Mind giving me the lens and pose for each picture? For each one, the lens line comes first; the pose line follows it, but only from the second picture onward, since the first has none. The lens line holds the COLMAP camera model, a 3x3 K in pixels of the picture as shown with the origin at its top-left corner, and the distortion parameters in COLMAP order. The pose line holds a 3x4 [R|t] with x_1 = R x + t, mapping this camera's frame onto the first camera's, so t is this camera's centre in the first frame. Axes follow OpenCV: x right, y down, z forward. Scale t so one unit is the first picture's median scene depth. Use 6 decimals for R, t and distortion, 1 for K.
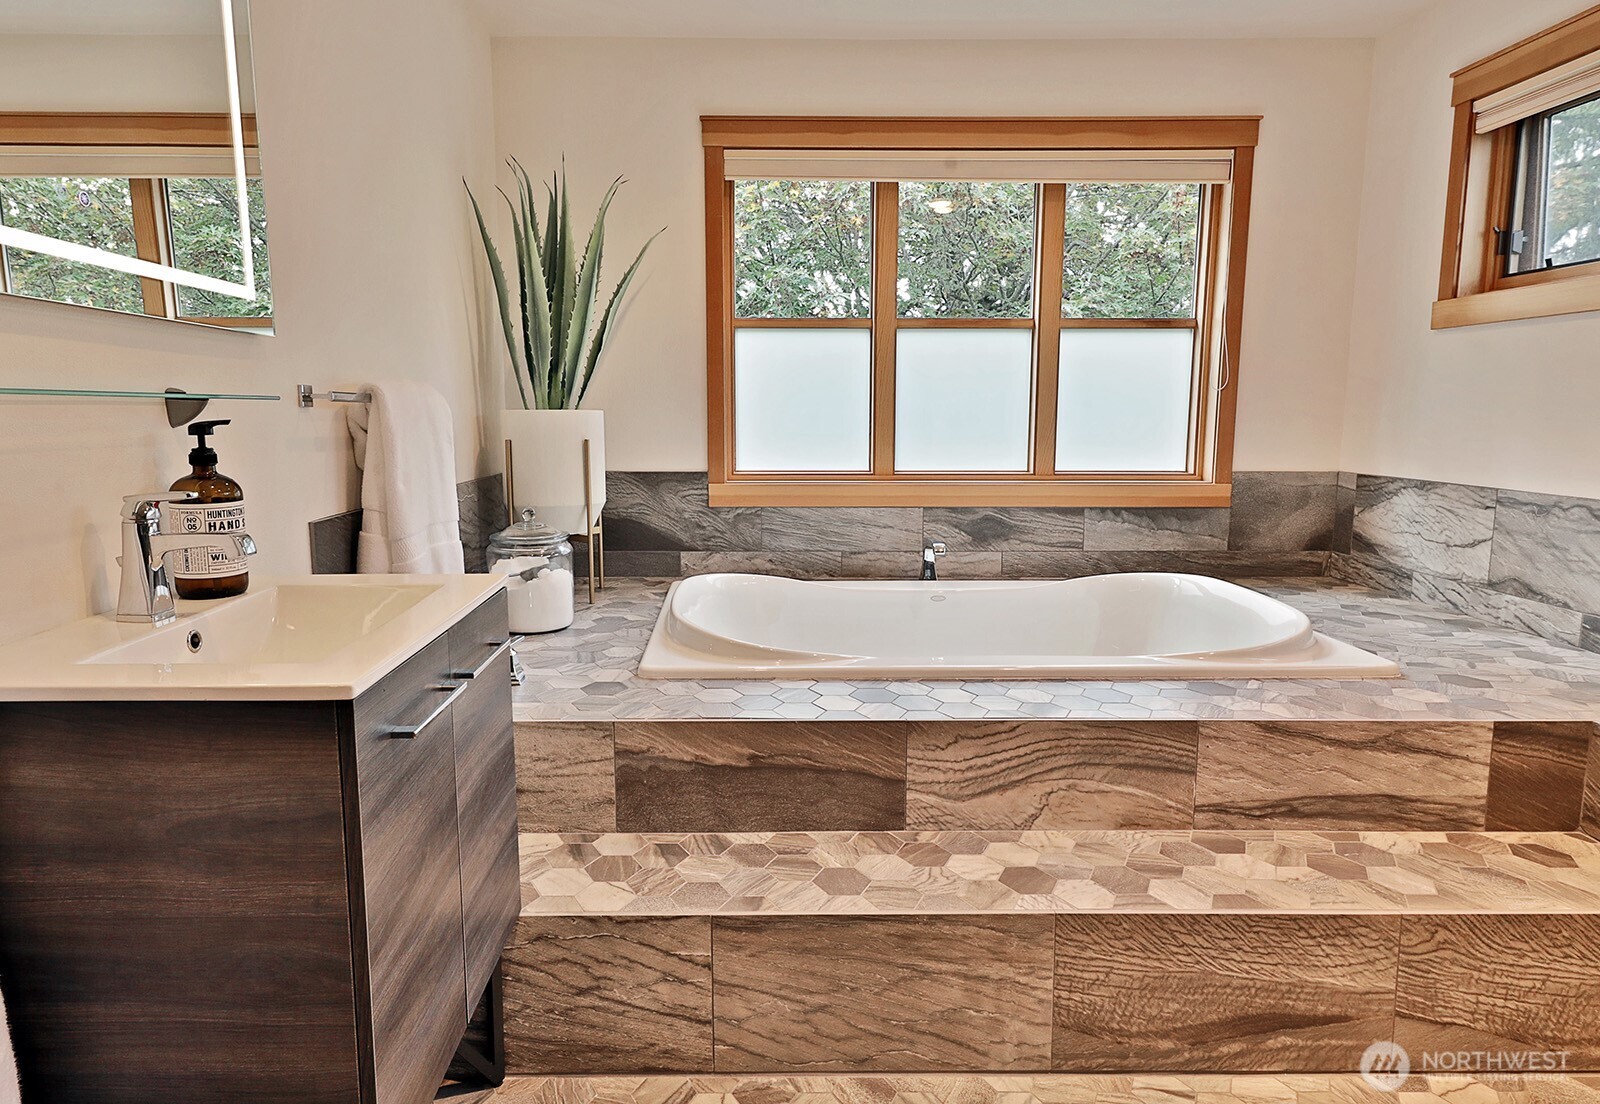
lens RADIAL K [[898.2, 0, 751.8], [0, 898.2, 517.7], [0, 0, 1]] dist [0.021430, -0.004078]
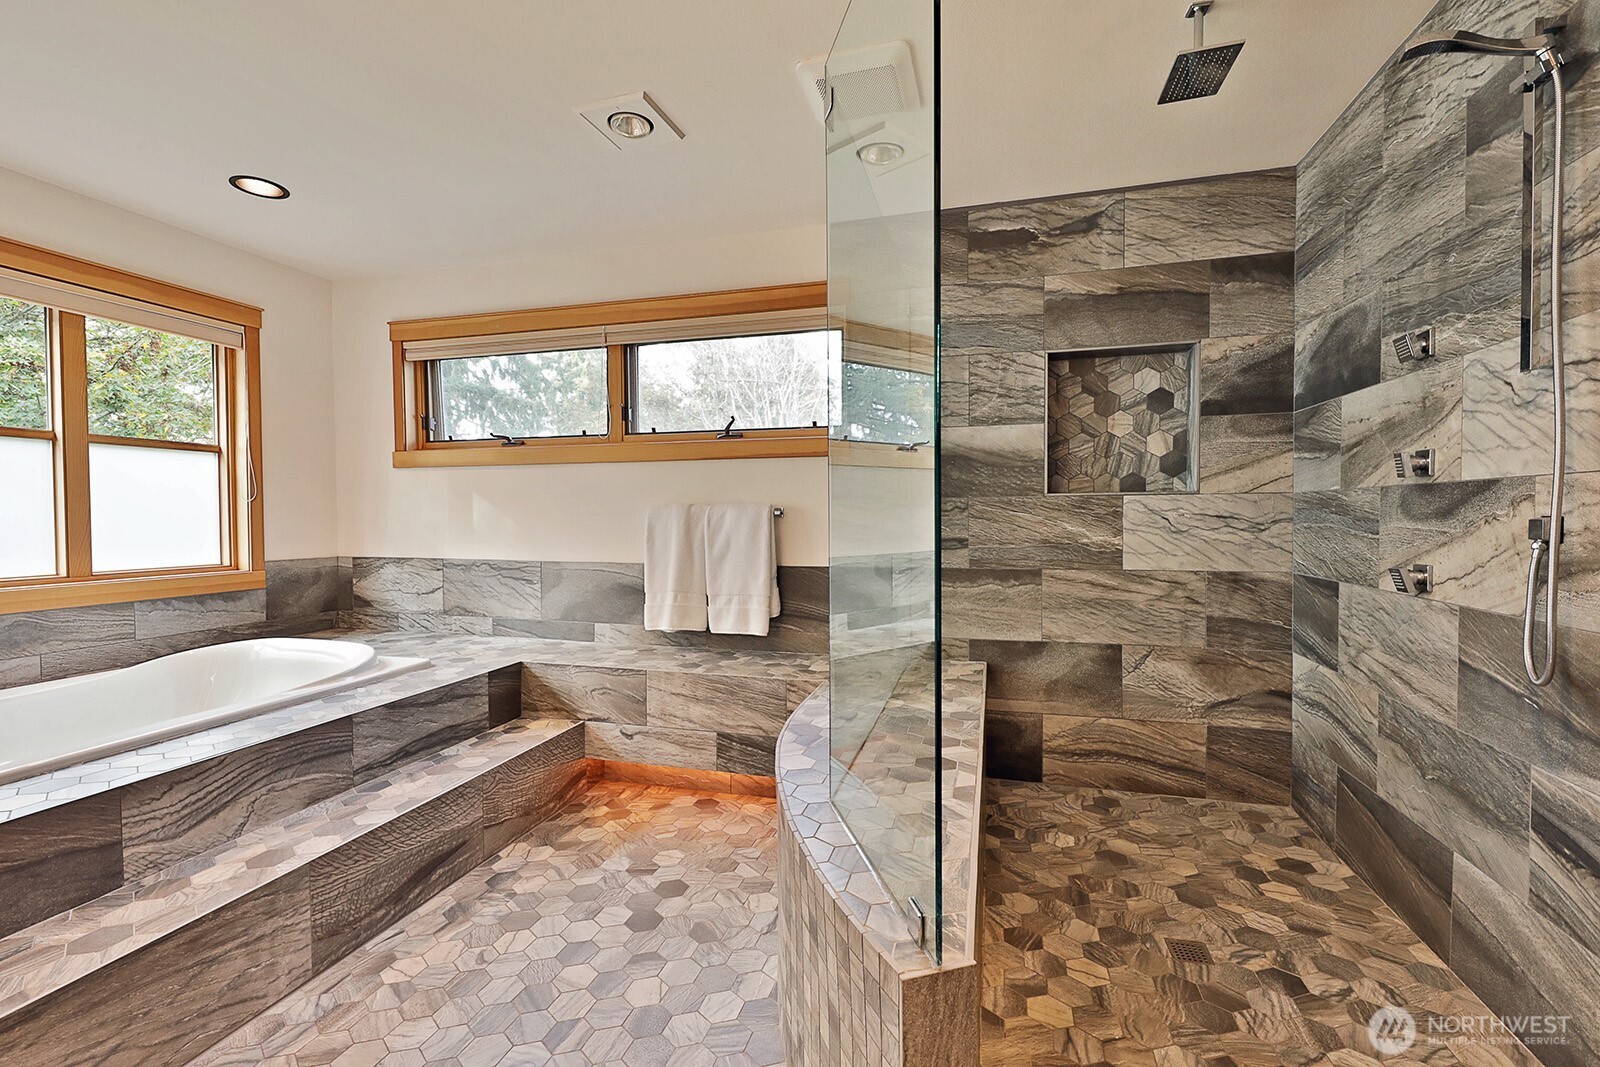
lens RADIAL K [[693.0, 0, 799.5], [0, 693.0, 529.7], [0, 0, 1]] dist [-0.001336, -0.000200]
pose [[0.281858, -0.020928, 0.959228, -0.411076], [0.118626, 0.992851, -0.013196, 0.018018], [-0.952094, 0.117509, 0.282326, -0.095595]]
